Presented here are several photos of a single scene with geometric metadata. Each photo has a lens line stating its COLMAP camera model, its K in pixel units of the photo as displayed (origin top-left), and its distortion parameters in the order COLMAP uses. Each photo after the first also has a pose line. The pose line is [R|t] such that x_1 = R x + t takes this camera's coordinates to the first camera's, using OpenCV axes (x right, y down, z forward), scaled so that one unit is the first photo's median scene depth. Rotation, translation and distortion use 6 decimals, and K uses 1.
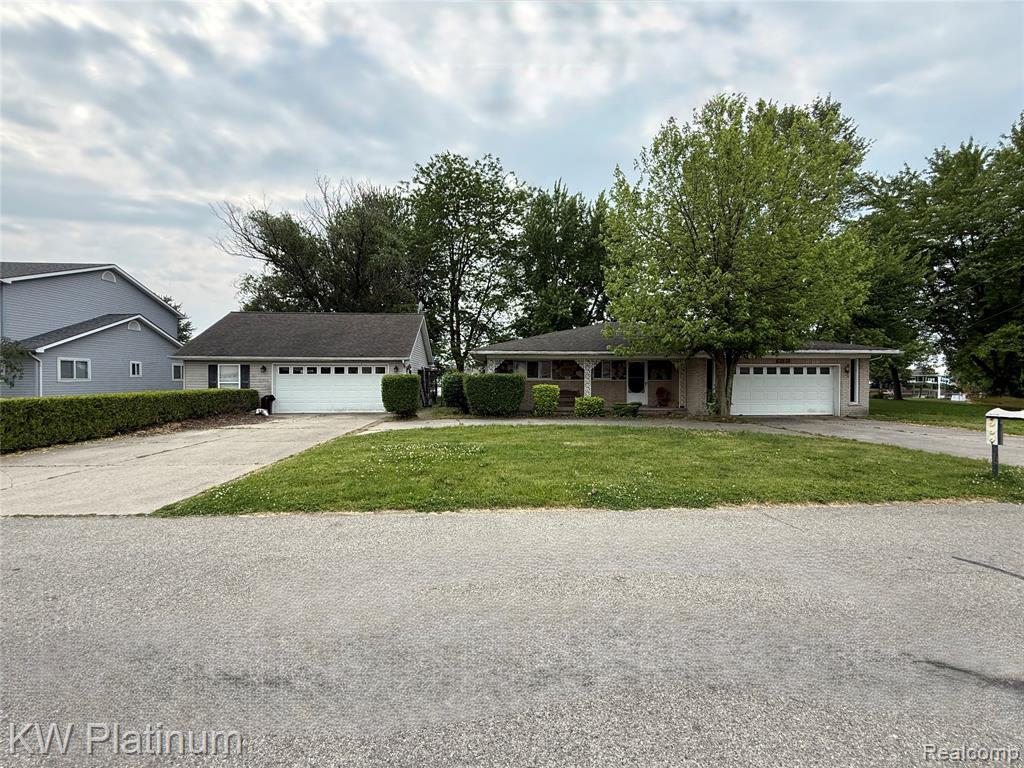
lens RADIAL K [[430.1, 0, 512.0], [0, 430.1, 384.0], [0, 0, 1]] dist [0.000330, -0.000007]
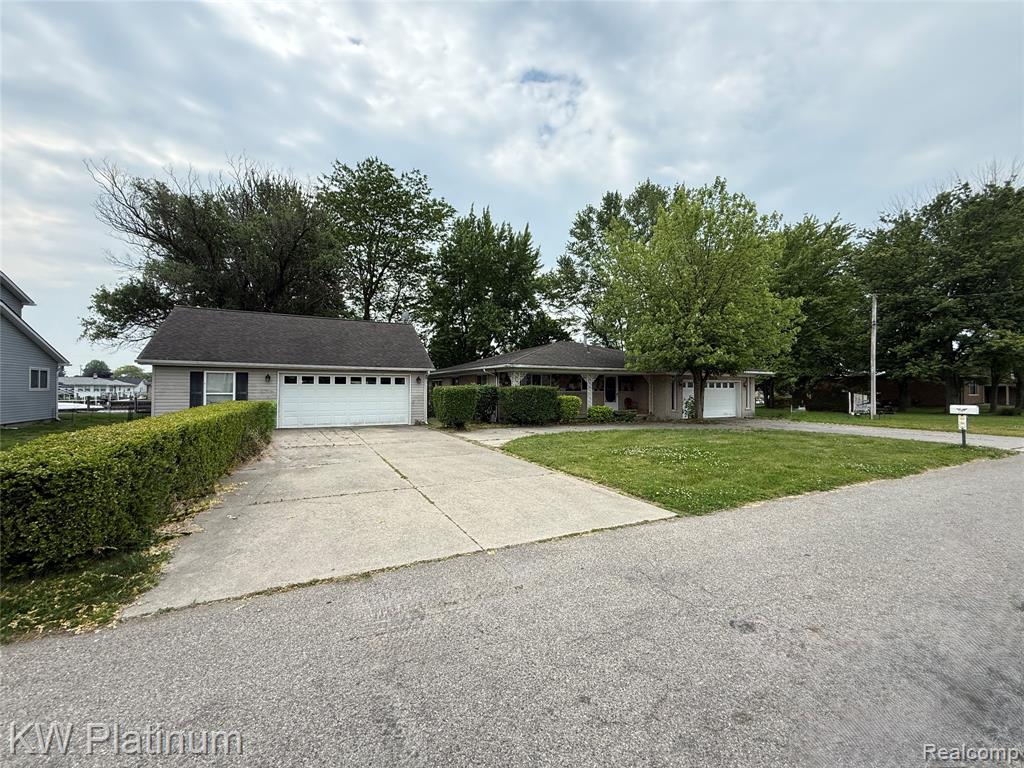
lens RADIAL K [[408.8, 0, 512.0], [0, 408.8, 384.0], [0, 0, 1]] dist [0.021345, 0.000068]
pose [[0.917741, 0.009677, 0.397061, -0.457395], [0.000331, 0.999684, -0.025130, -0.001833], [-0.397179, 0.023194, 0.917448, 0.054033]]
